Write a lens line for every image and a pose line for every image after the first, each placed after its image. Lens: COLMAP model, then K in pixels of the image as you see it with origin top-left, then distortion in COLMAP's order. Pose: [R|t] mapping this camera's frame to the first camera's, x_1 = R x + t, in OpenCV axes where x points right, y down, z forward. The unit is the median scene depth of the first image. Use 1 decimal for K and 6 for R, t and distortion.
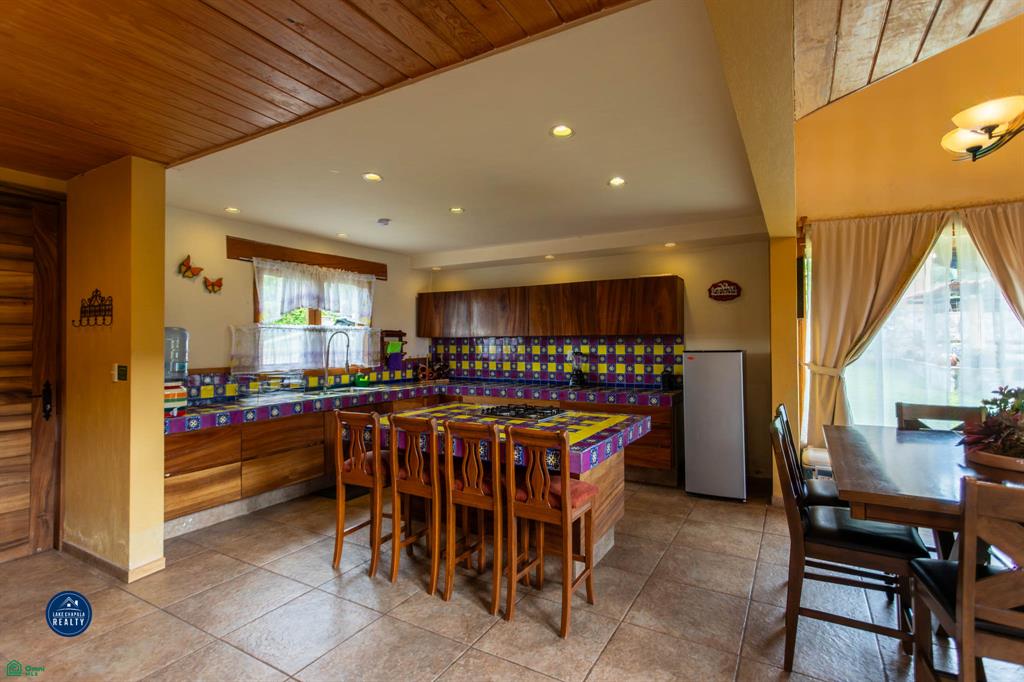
lens RADIAL K [[495.9, 0, 521.7], [0, 495.9, 338.6], [0, 0, 1]] dist [0.009776, 0.002257]
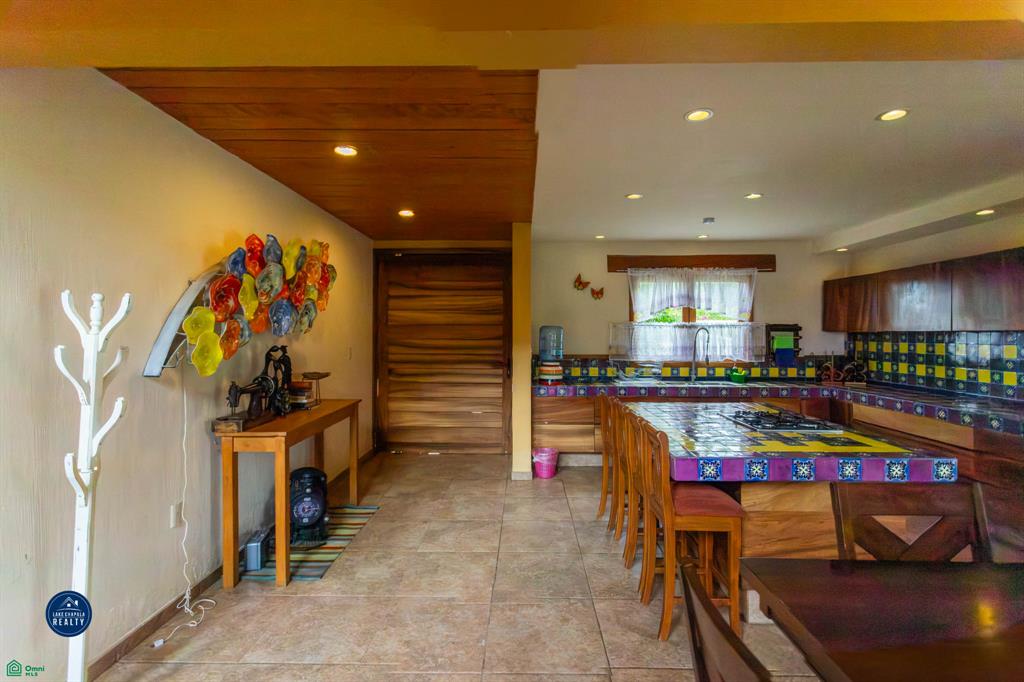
lens RADIAL K [[495.9, 0, 513.0], [0, 495.9, 334.0], [0, 0, 1]] dist [0.009776, 0.002257]
pose [[0.481687, 0.006065, -0.876322, 0.330444], [-0.000783, 0.999979, 0.006490, -0.004543], [0.876343, -0.002440, 0.481682, 0.109496]]
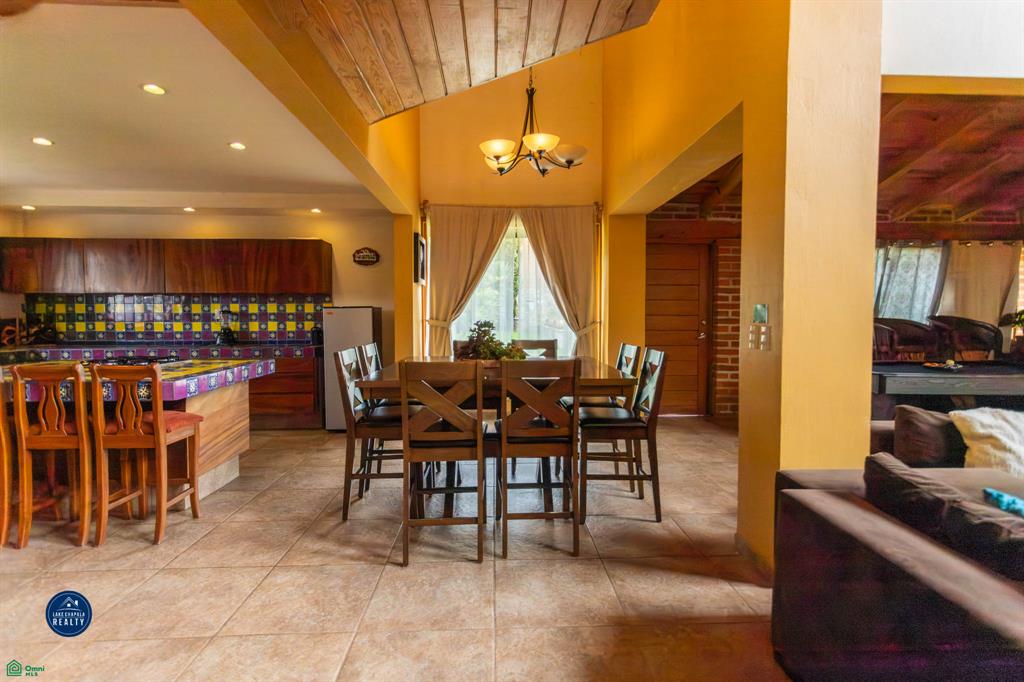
lens RADIAL K [[495.9, 0, 509.2], [0, 495.9, 330.8], [0, 0, 1]] dist [0.009776, 0.002257]
pose [[0.845953, -0.016350, 0.533006, 0.067532], [-0.007748, 0.999047, 0.042944, 0.022876], [-0.533200, -0.040458, 0.845021, -0.156616]]
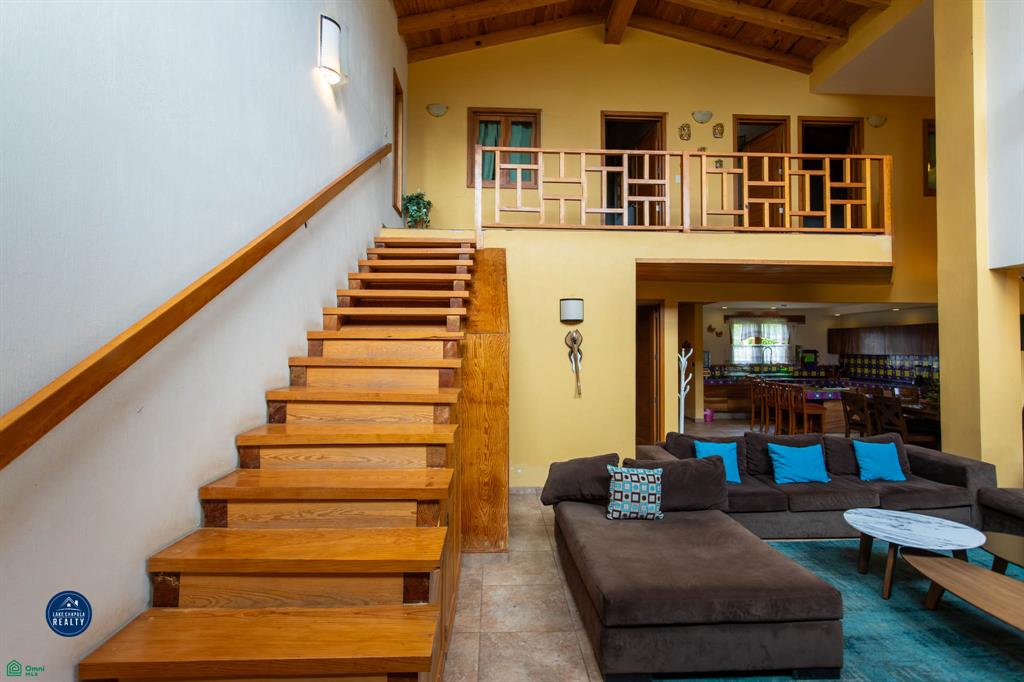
lens RADIAL K [[495.9, 0, 515.8], [0, 495.9, 332.8], [0, 0, 1]] dist [0.009776, 0.002257]
pose [[0.533488, -0.016490, -0.845647, 0.789142], [-0.003978, 0.999750, -0.022005, -0.037358], [0.845798, 0.015103, 0.533289, -1.012681]]
